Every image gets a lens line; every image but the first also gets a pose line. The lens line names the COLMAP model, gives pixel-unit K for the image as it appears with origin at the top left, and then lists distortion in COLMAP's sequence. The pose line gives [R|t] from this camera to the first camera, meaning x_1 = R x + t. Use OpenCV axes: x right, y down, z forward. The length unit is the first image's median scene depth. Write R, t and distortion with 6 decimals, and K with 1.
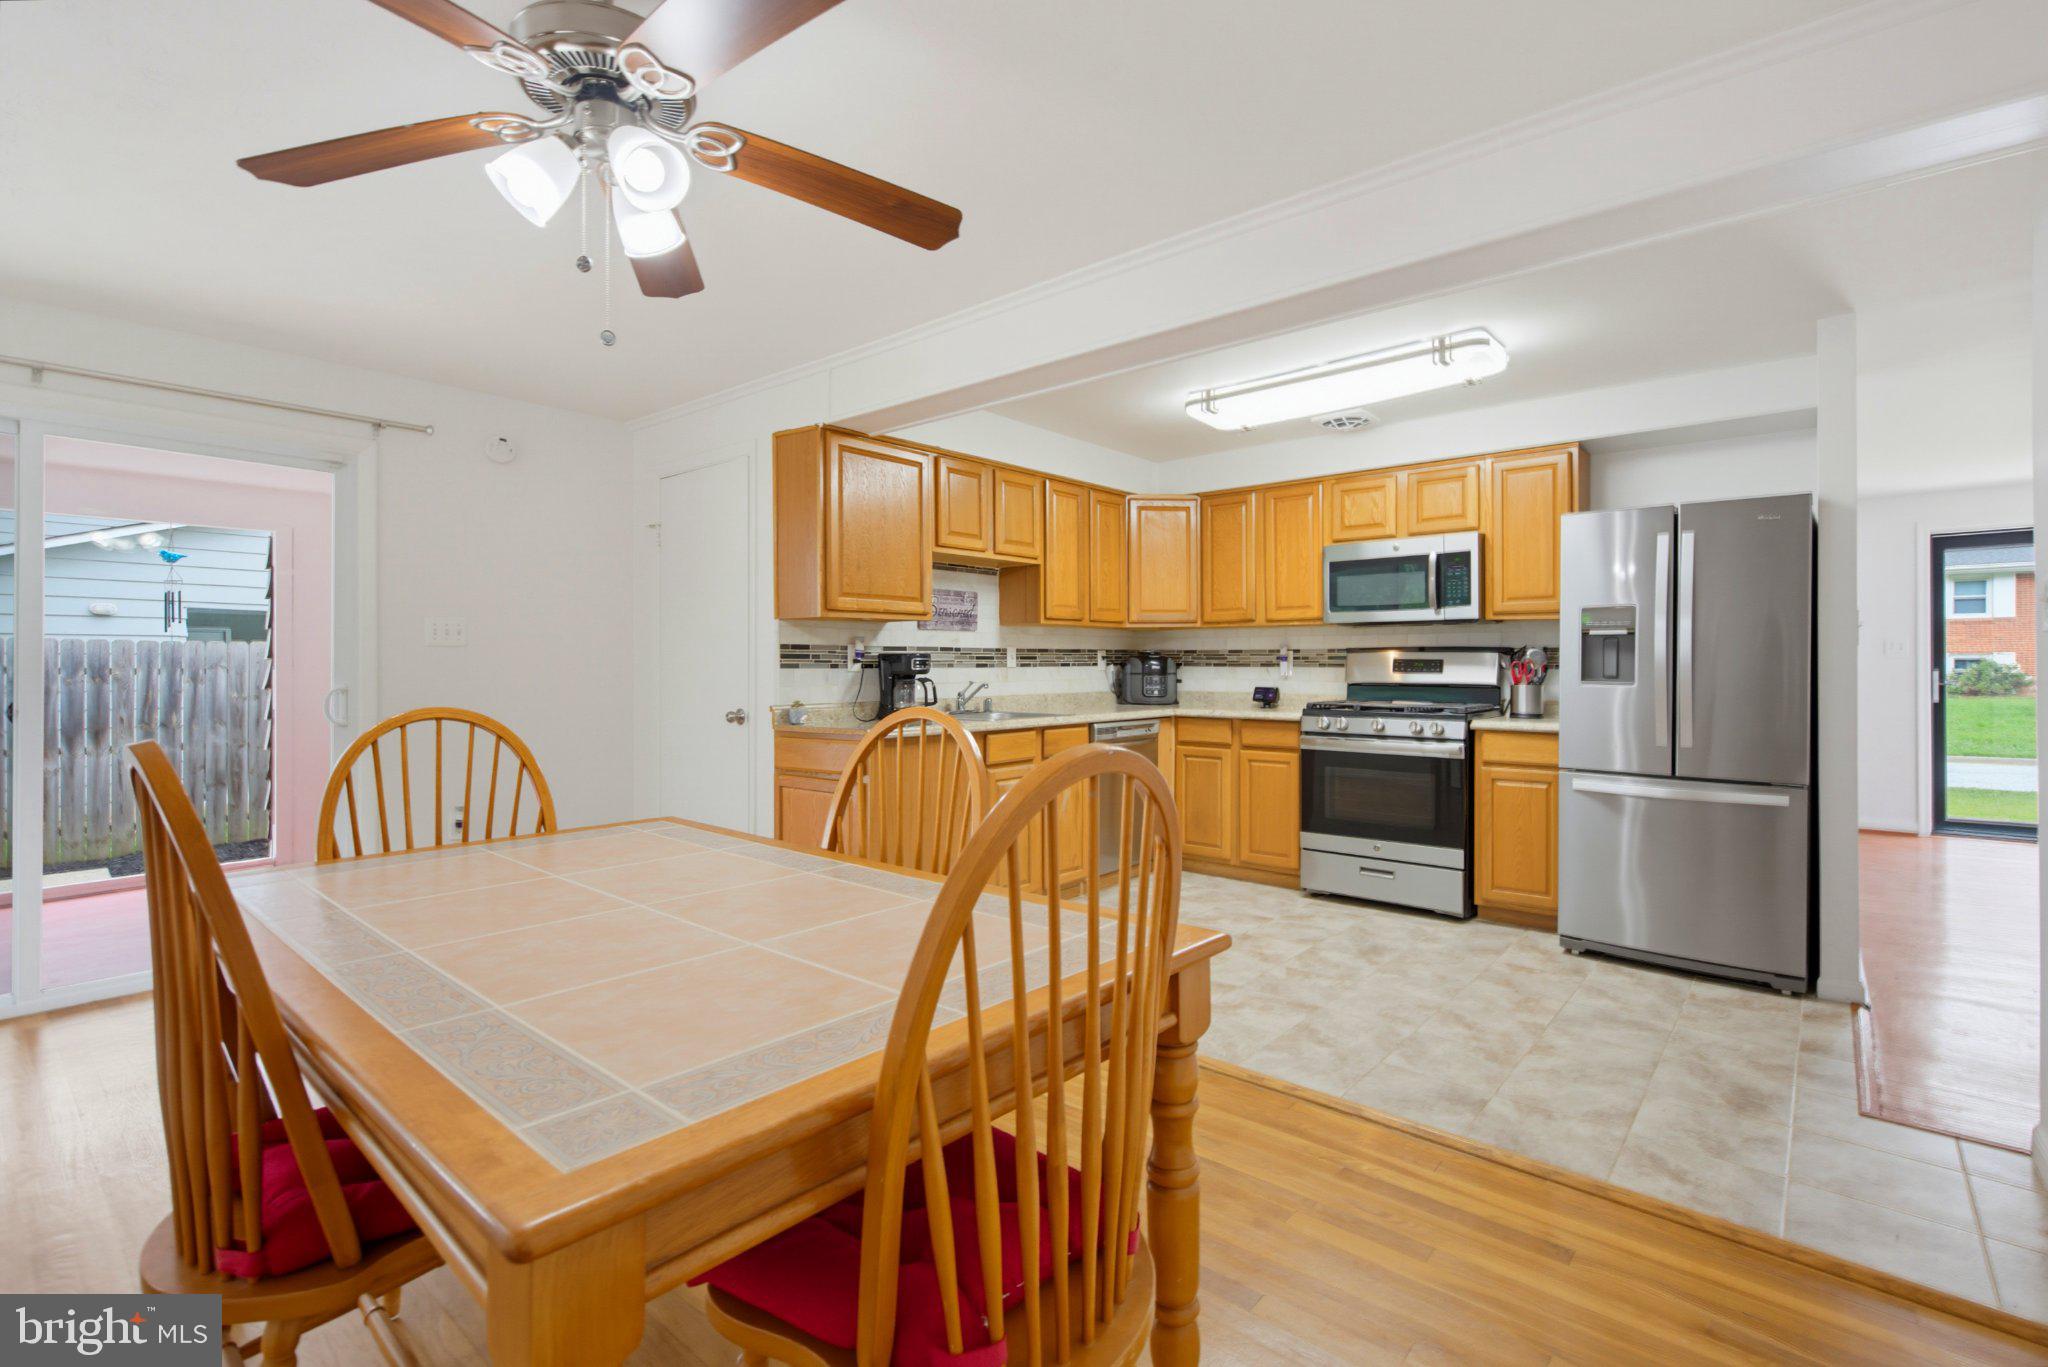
lens RADIAL K [[922.9, 0, 1026.2], [0, 922.9, 670.1], [0, 0, 1]] dist [-0.003940, -0.000499]
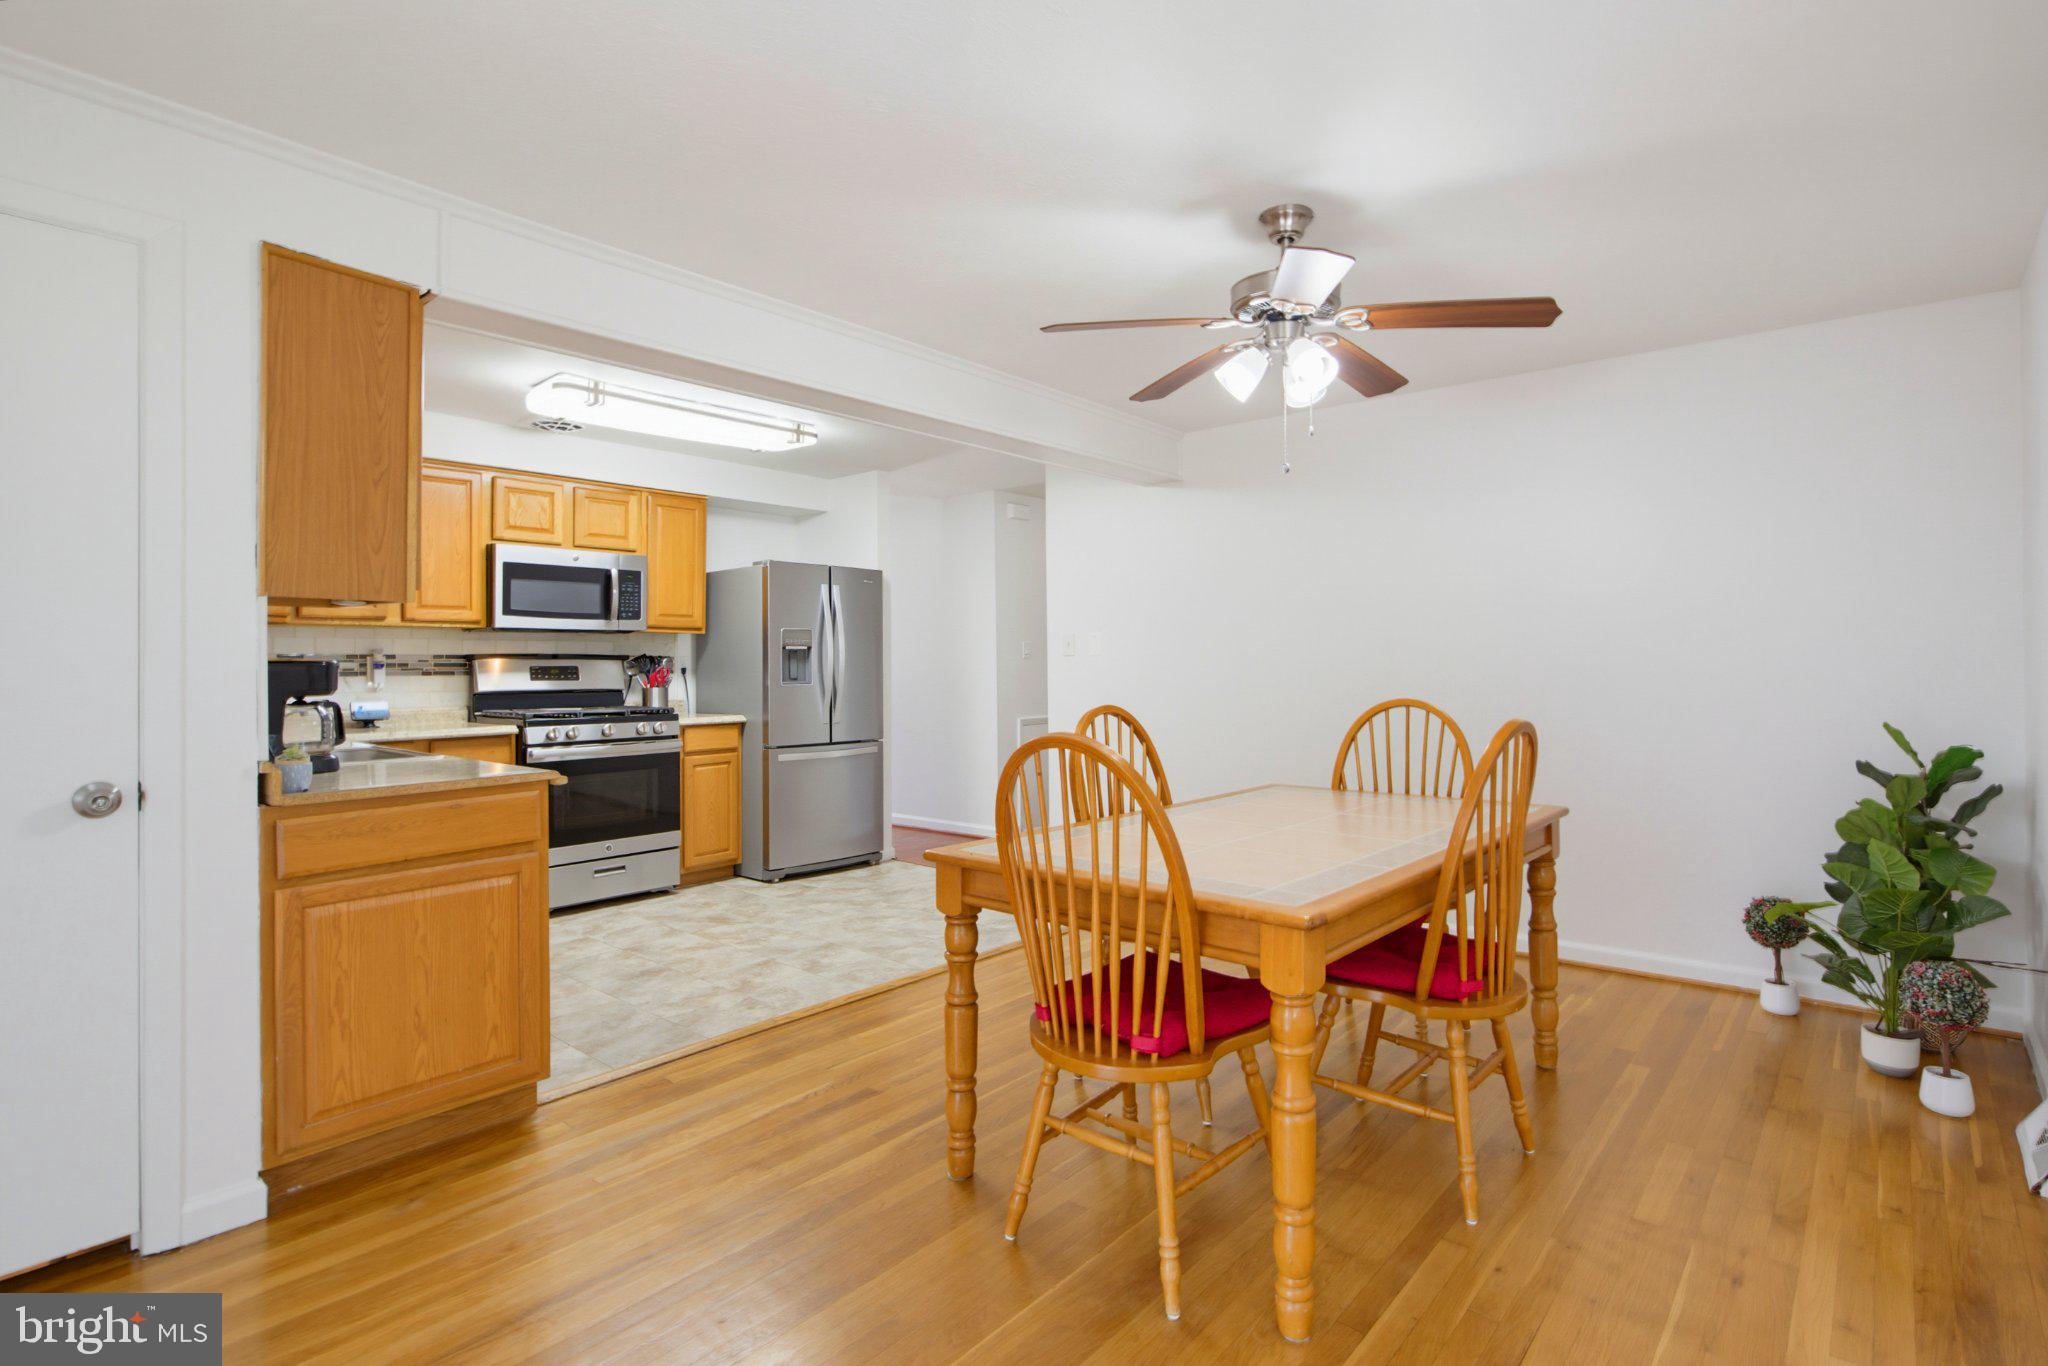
lens RADIAL K [[991.7, 0, 1079.2], [0, 991.7, 653.8], [0, 0, 1]] dist [-0.000280, -0.000013]
pose [[-0.026842, 0.009147, 0.999598, -0.741860], [0.009205, 0.999918, -0.008903, -0.011654], [-0.999597, 0.008962, -0.026924, 0.486696]]
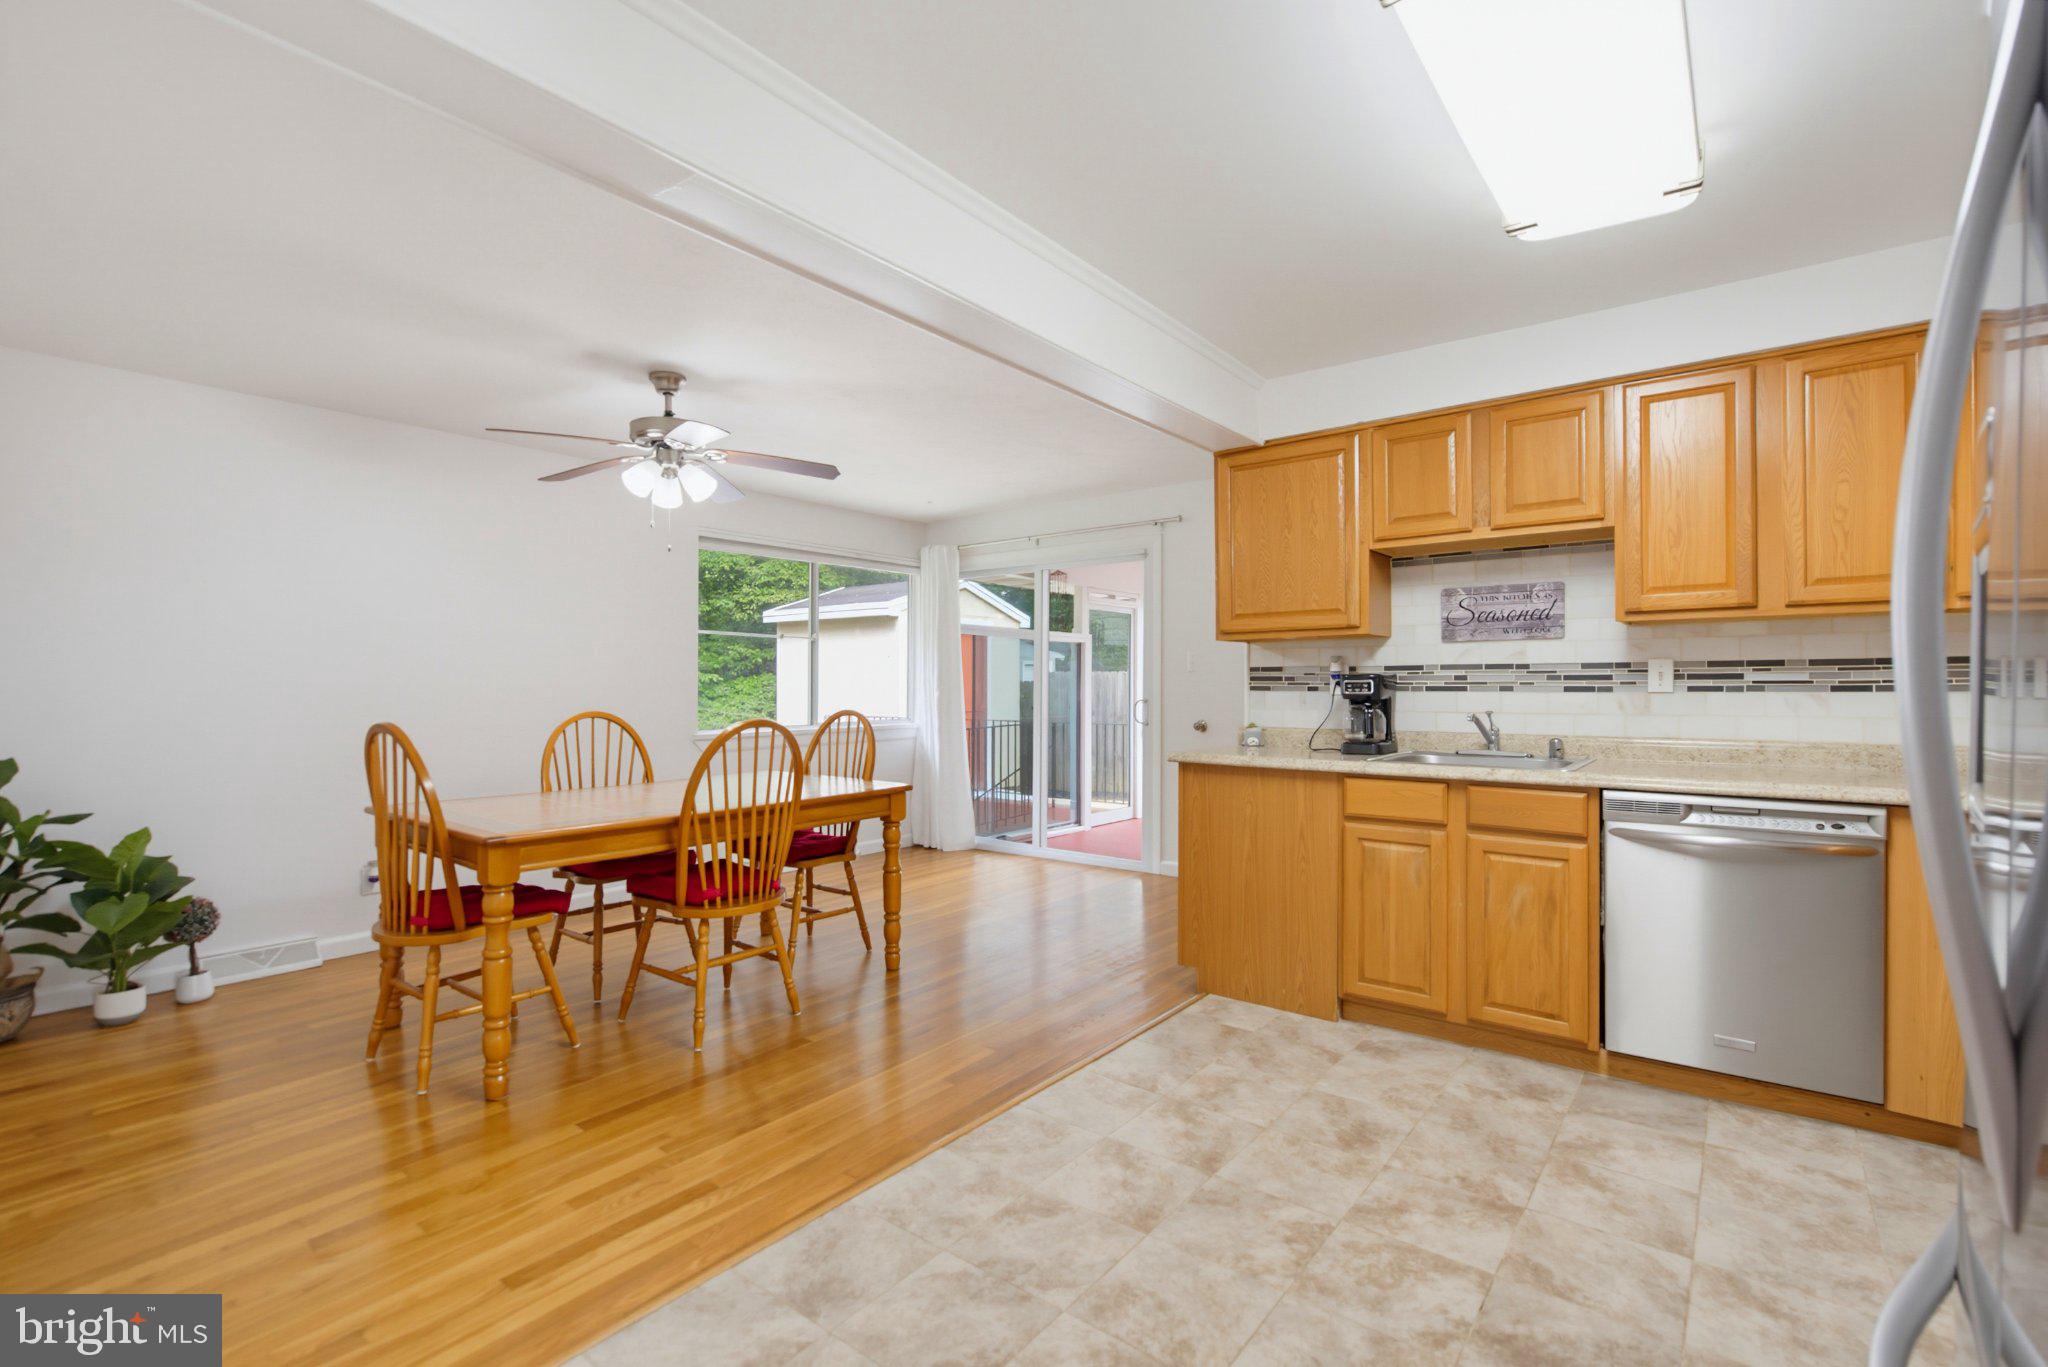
lens RADIAL K [[928.4, 0, 1024.5], [0, 928.4, 691.6], [0, 0, 1]] dist [-0.004021, -0.000290]
pose [[0.048151, 0.011649, -0.998772, 0.666391], [-0.003296, 0.999928, 0.011504, -0.010473], [0.998835, 0.002738, 0.048186, 0.620510]]
